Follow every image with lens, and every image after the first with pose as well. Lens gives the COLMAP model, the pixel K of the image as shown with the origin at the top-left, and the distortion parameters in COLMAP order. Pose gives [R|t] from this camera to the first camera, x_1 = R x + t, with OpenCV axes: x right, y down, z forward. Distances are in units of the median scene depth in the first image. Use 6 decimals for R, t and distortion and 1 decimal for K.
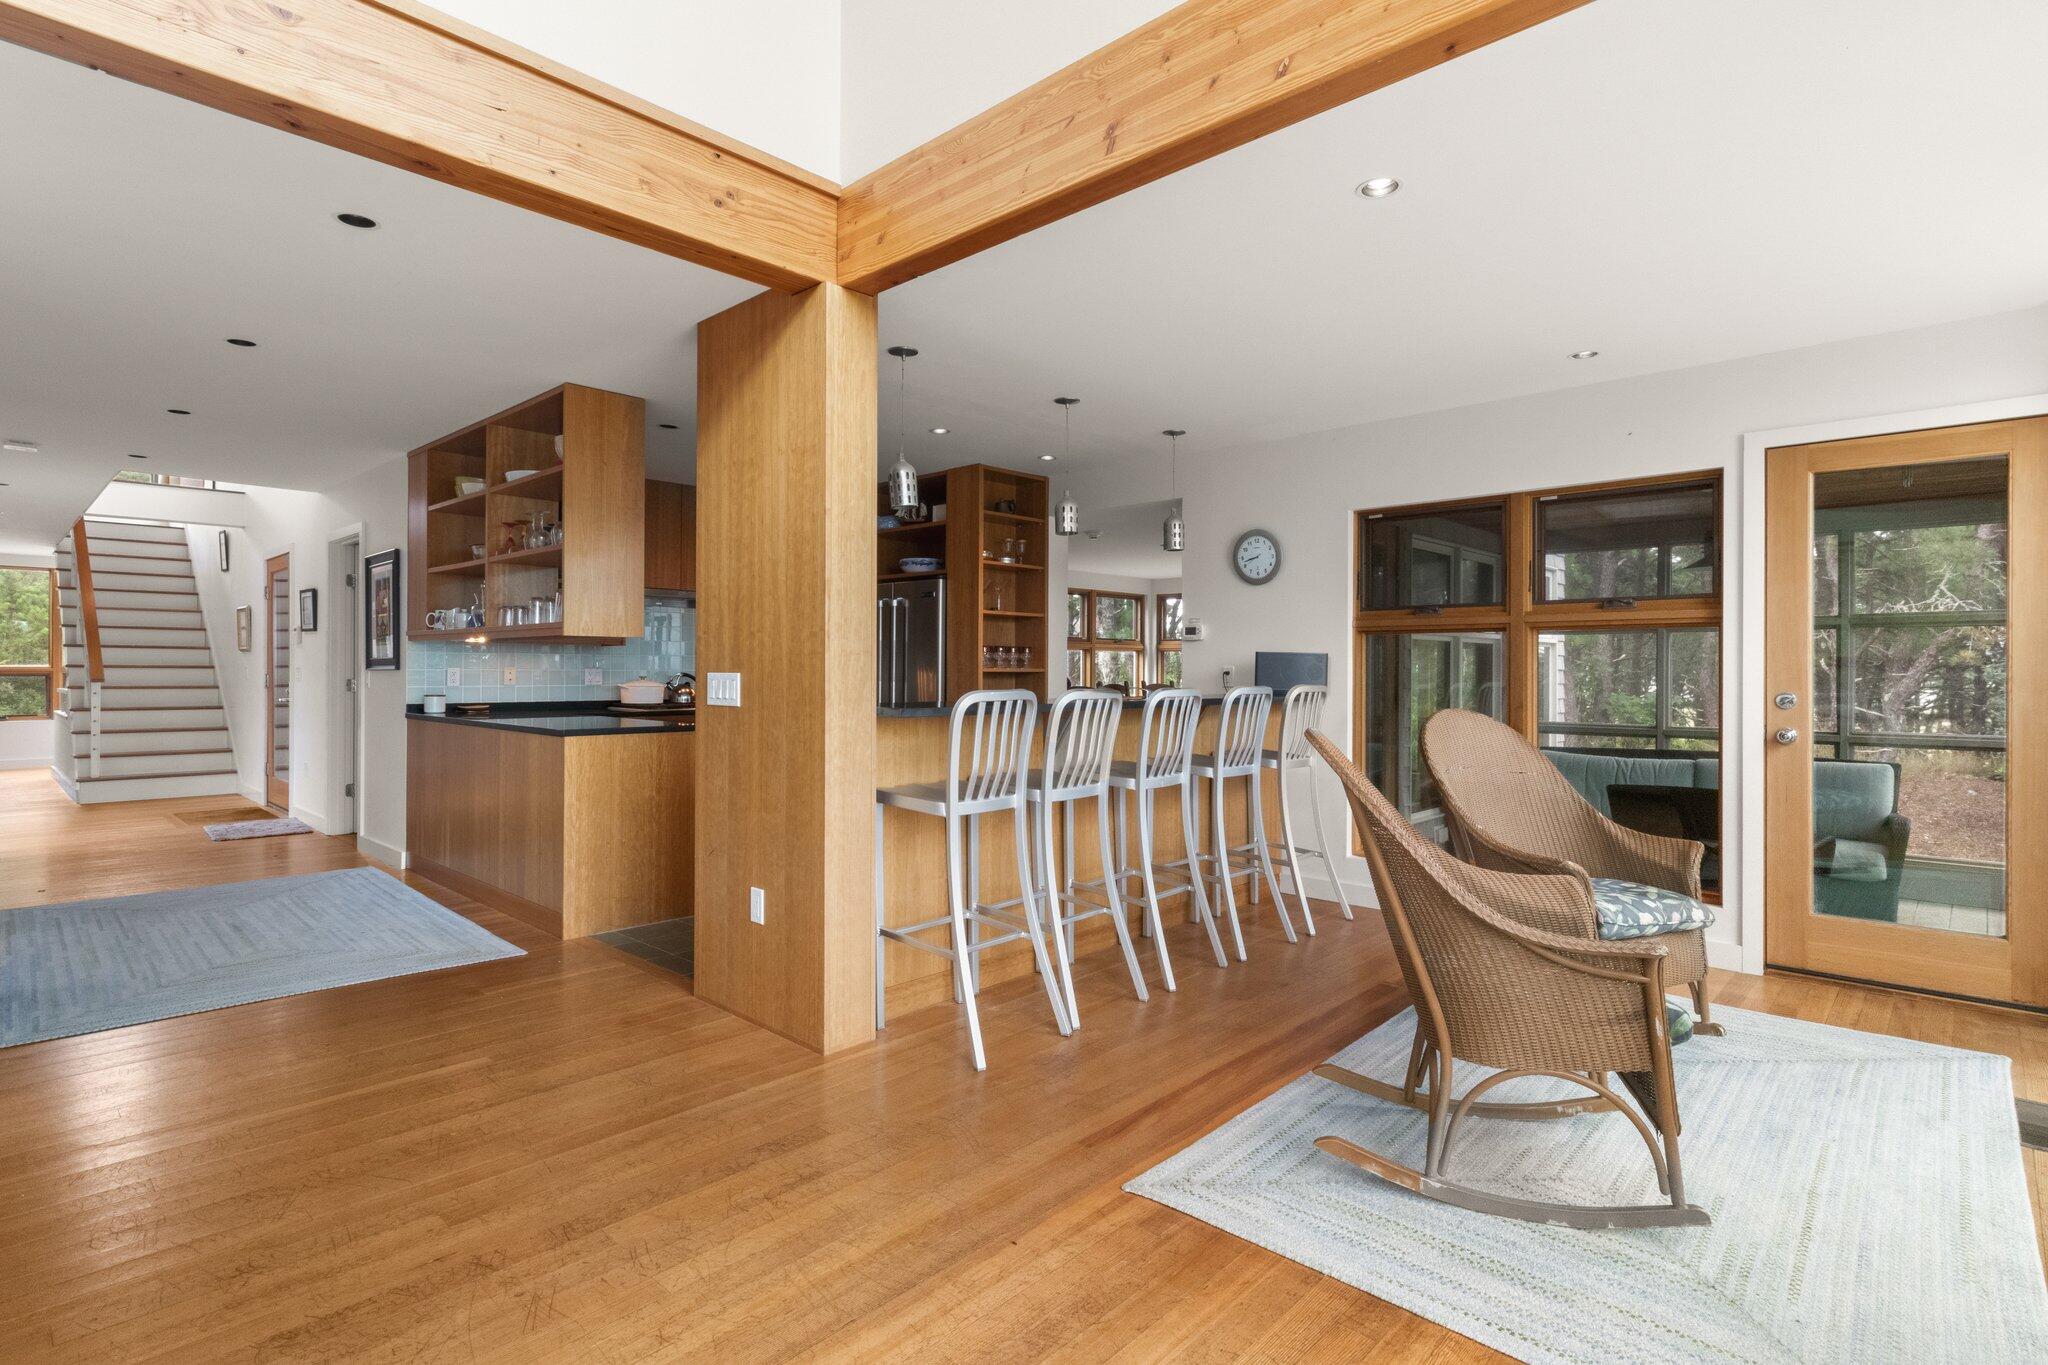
lens RADIAL K [[1018.3, 0, 1031.0], [0, 1018.3, 673.7], [0, 0, 1]] dist [0.005342, -0.002399]
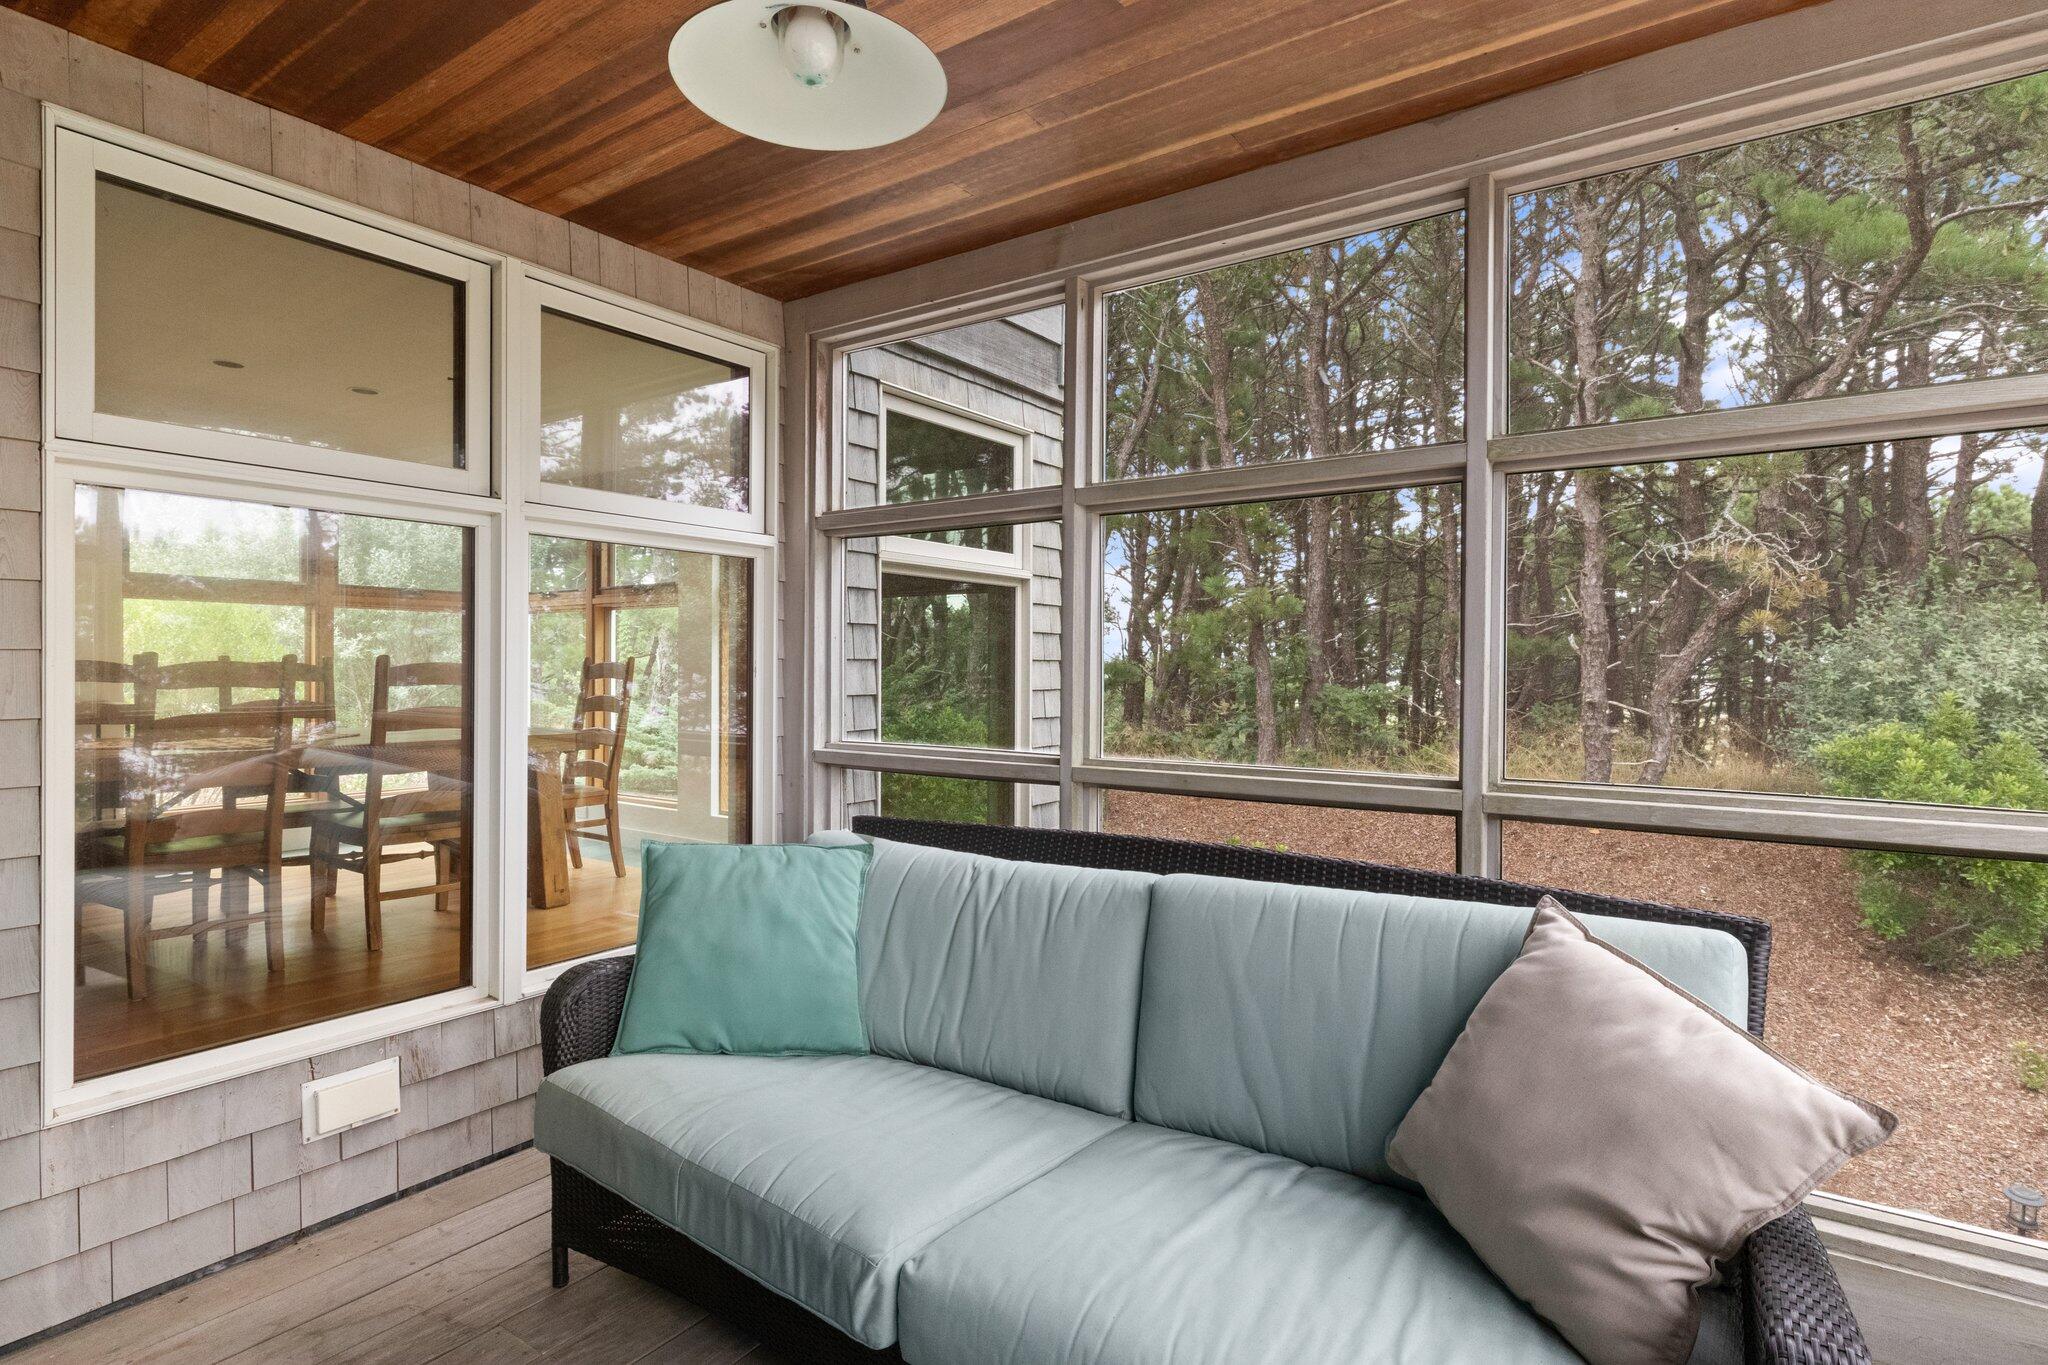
lens RADIAL K [[1018.3, 0, 1027.2], [0, 1018.3, 685.3], [0, 0, 1]] dist [0.005342, -0.002399]
pose [[0.991196, -0.005259, 0.132297, 0.150533], [0.003532, 0.999905, 0.013286, 0.004976], [-0.132355, -0.012702, 0.991121, 0.171025]]
